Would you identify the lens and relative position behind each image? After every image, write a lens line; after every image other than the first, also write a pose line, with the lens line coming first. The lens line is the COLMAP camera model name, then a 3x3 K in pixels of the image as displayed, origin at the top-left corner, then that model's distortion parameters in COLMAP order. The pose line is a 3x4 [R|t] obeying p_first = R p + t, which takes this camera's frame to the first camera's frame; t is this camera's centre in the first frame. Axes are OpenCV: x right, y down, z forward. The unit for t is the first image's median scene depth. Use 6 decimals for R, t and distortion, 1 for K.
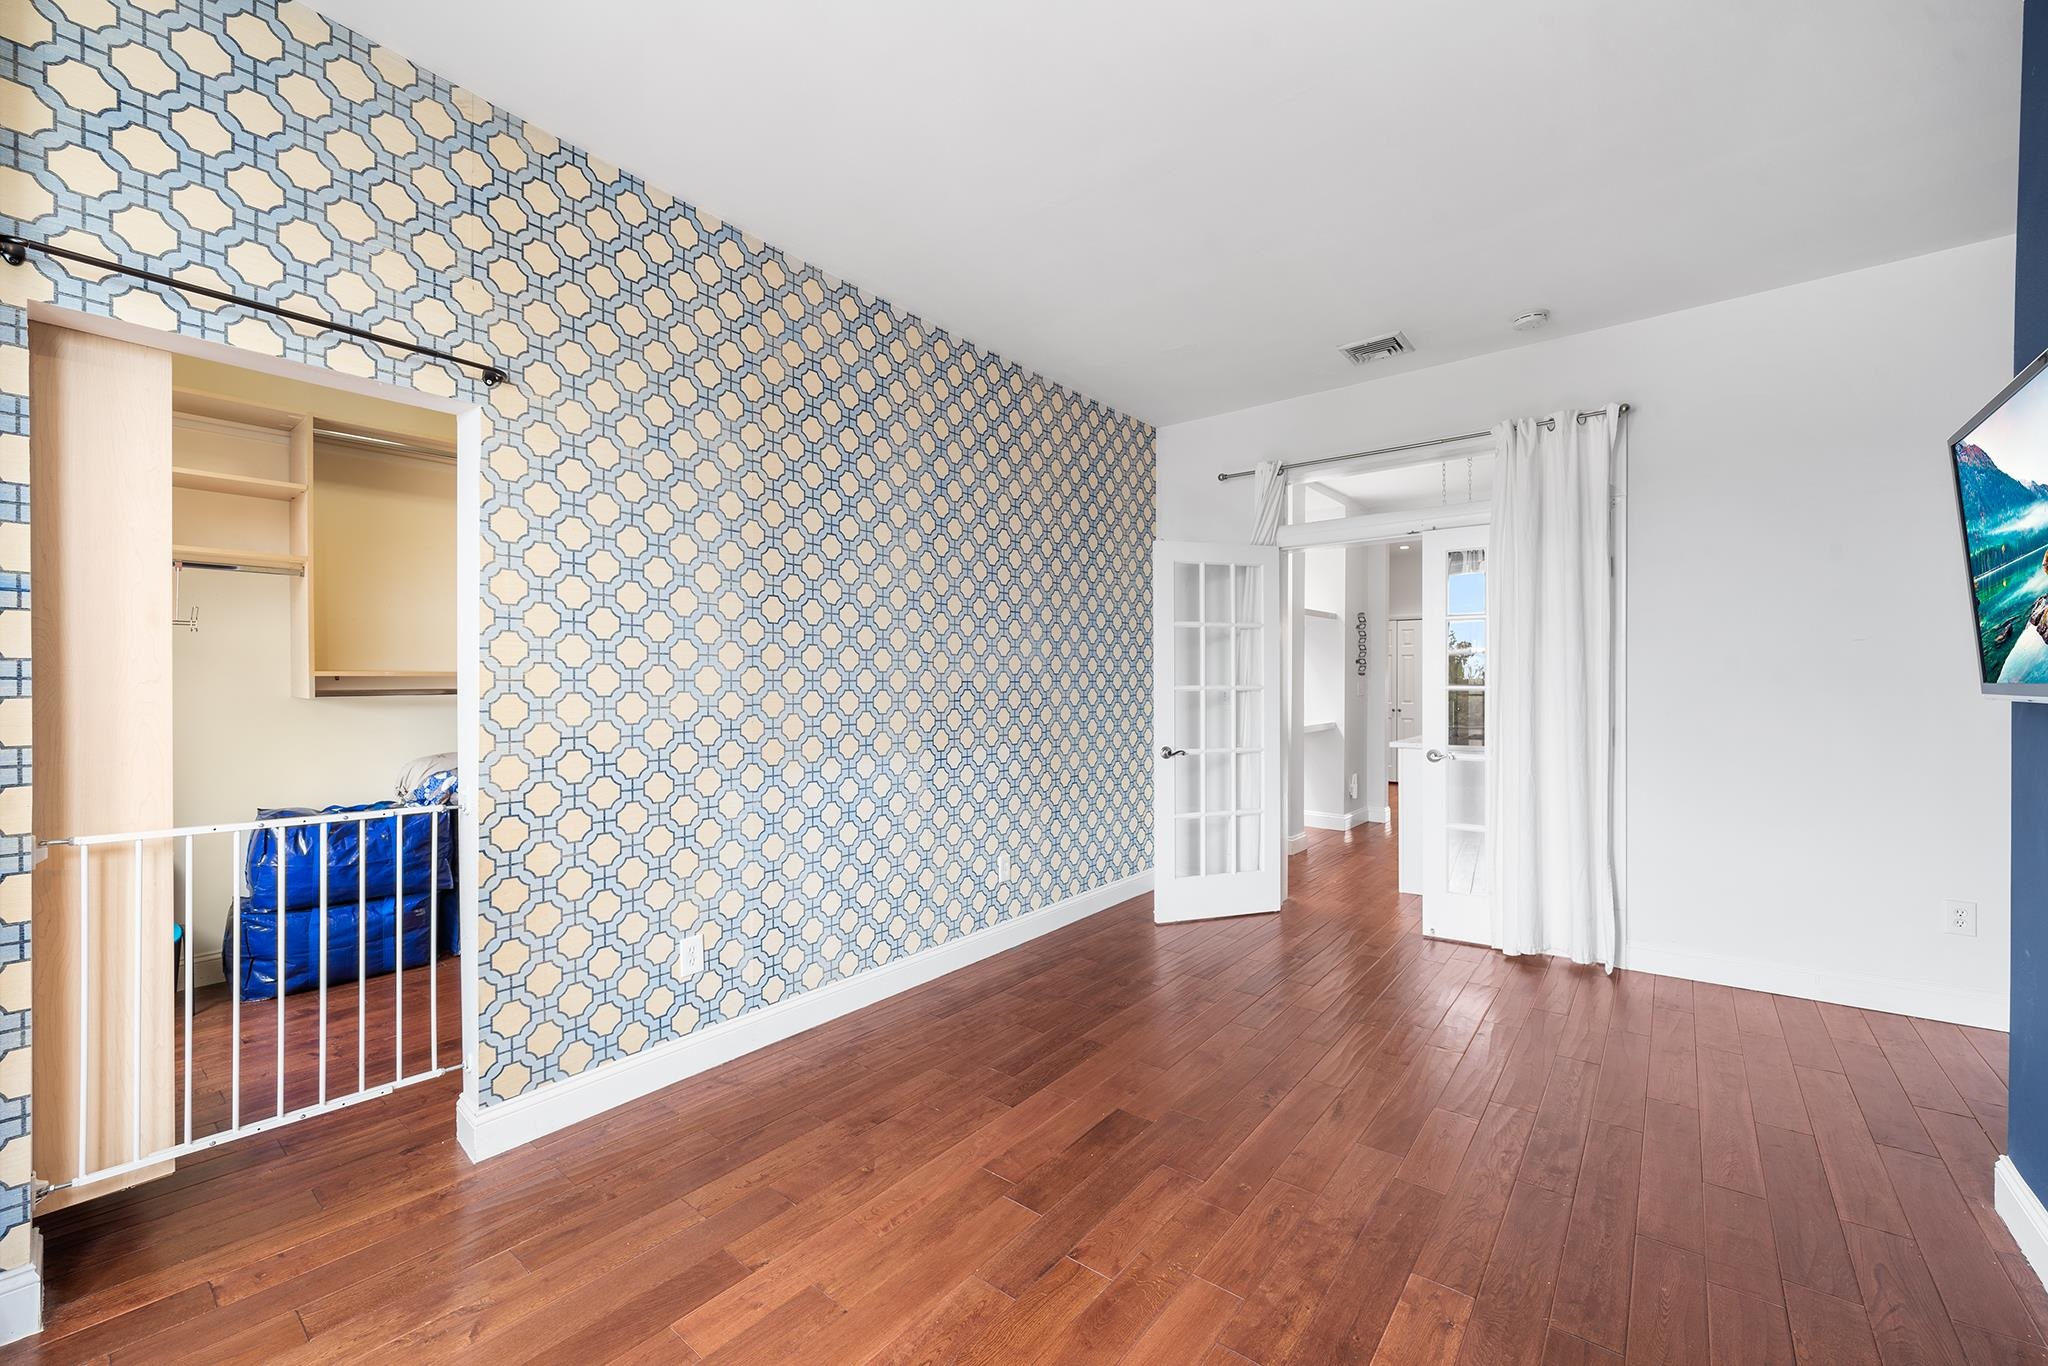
lens RADIAL K [[811.7, 0, 1024.0], [0, 811.7, 683.0], [0, 0, 1]] dist [0.000142, 0.000009]
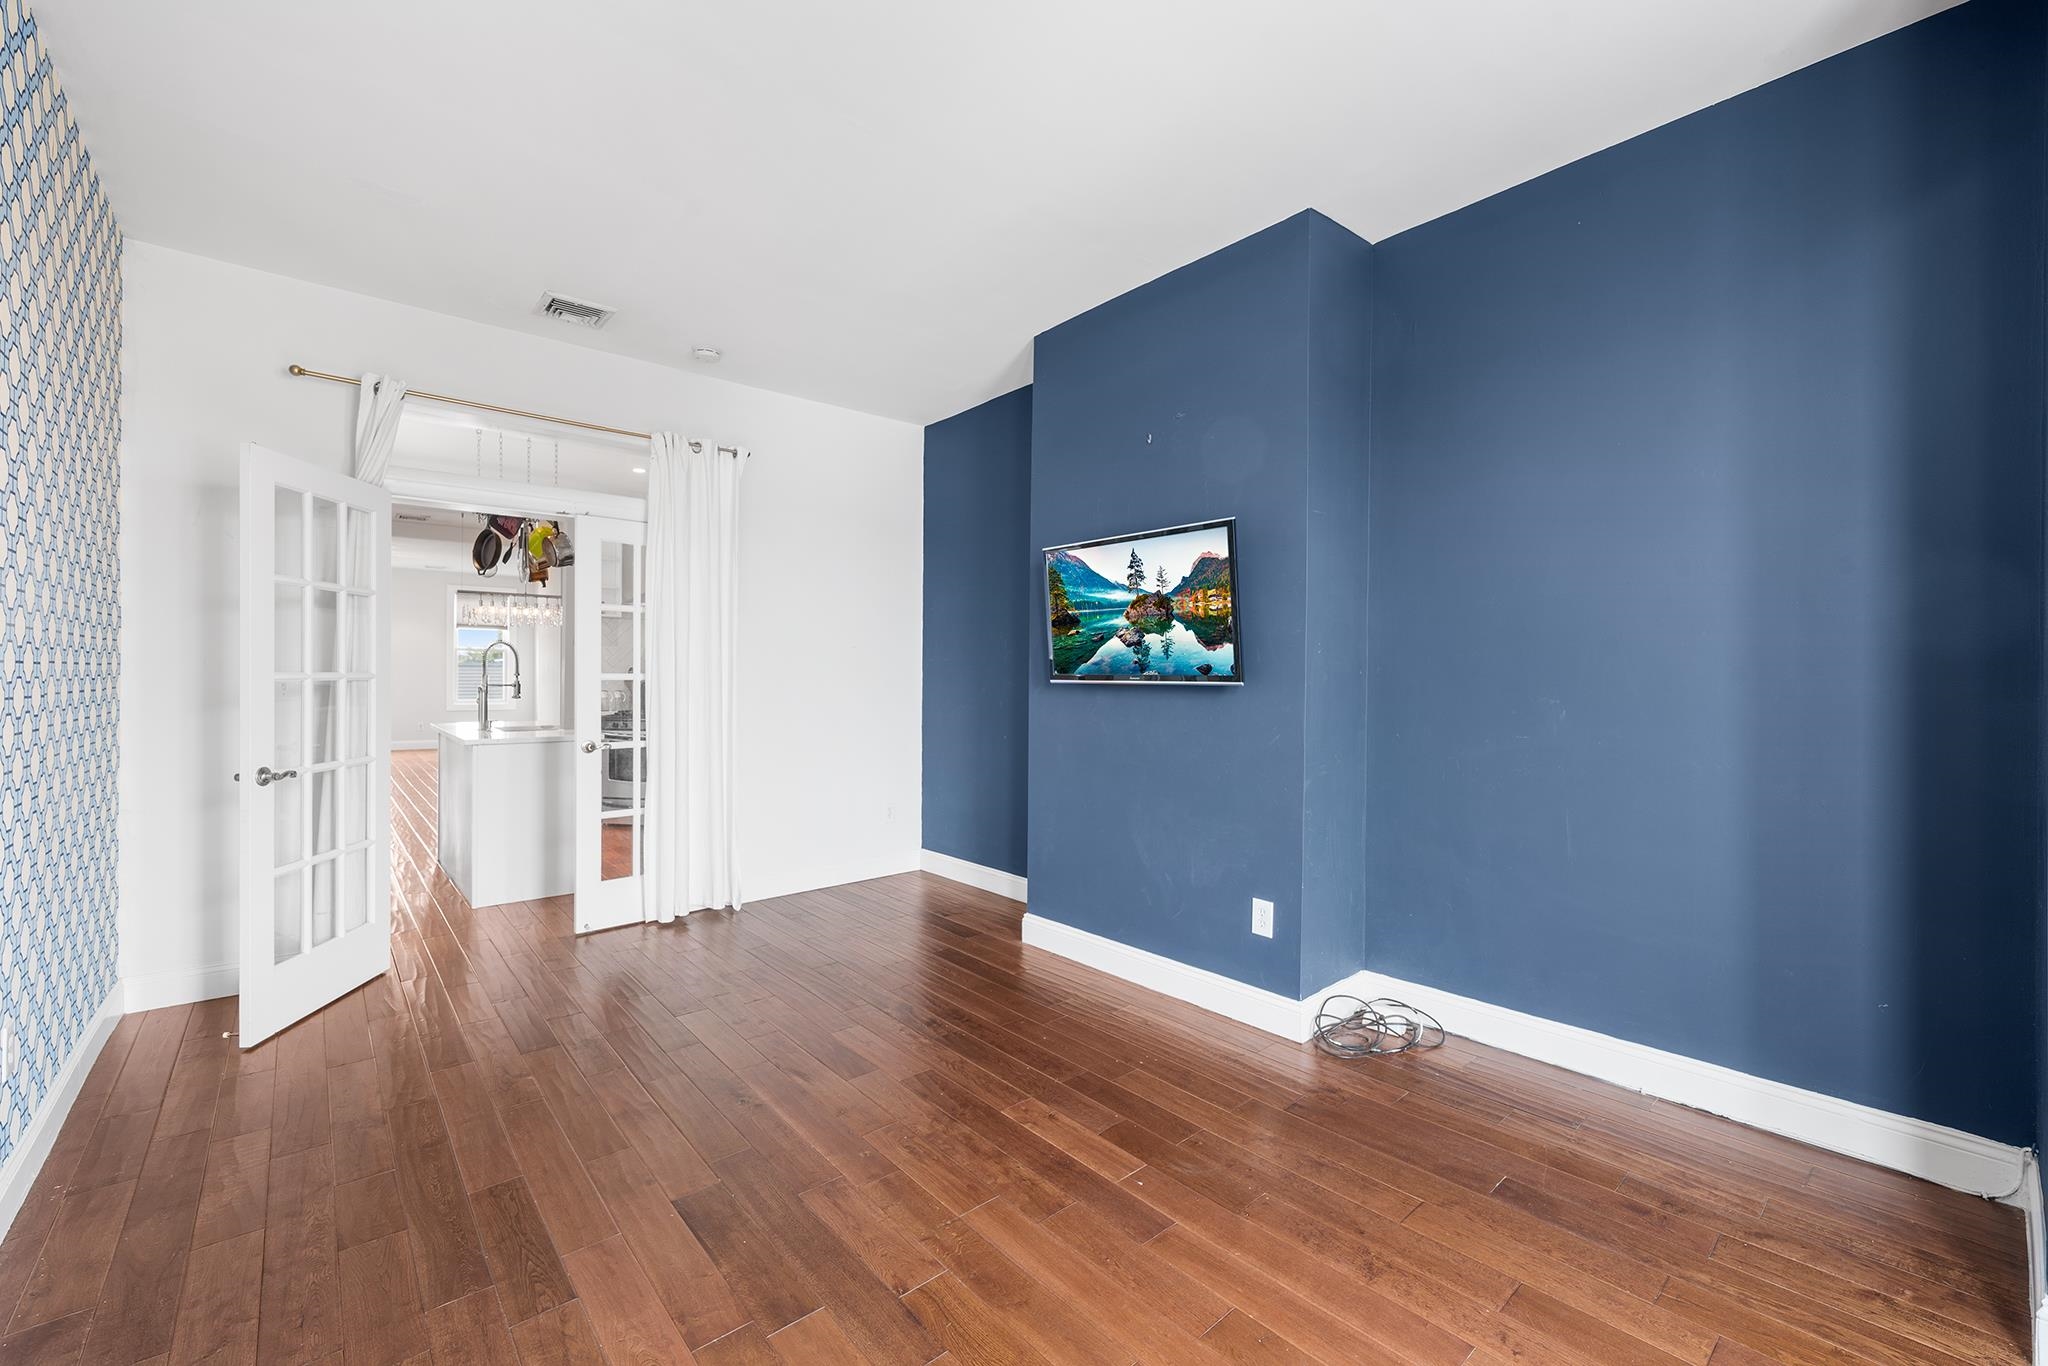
lens RADIAL K [[833.5, 0, 998.8], [0, 833.5, 679.7], [0, 0, 1]] dist [0.001133, 0.000061]
pose [[0.198405, -0.000791, 0.980120, -0.418853], [-0.007229, 0.999971, 0.002270, 0.003759], [-0.980094, -0.007536, 0.198393, 0.351191]]
